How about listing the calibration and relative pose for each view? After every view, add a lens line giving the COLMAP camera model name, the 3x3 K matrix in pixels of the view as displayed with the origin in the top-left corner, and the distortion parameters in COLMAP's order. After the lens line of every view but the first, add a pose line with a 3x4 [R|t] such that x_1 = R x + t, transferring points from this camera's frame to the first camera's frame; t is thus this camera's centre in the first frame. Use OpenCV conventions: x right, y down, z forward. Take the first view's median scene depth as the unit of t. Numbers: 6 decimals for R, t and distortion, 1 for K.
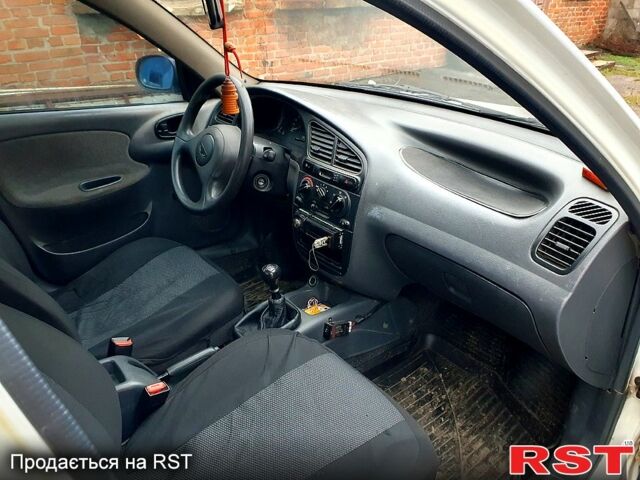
lens RADIAL K [[499.2, 0, 320.0], [0, 499.2, 240.0], [0, 0, 1]] dist [0.032674, -0.009800]
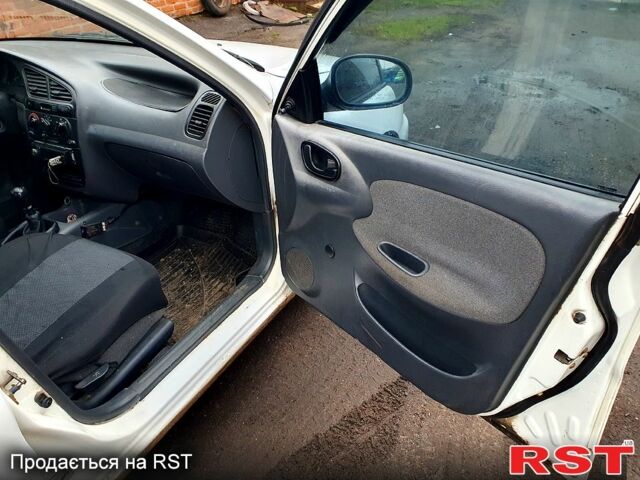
lens RADIAL K [[499.2, 0, 320.0], [0, 499.2, 240.0], [0, 0, 1]] dist [0.032674, -0.009800]
pose [[0.915921, -0.230373, 0.328658, 0.149036], [0.201228, 0.972093, 0.120596, 0.179196], [-0.347268, -0.044321, 0.936718, -0.452816]]
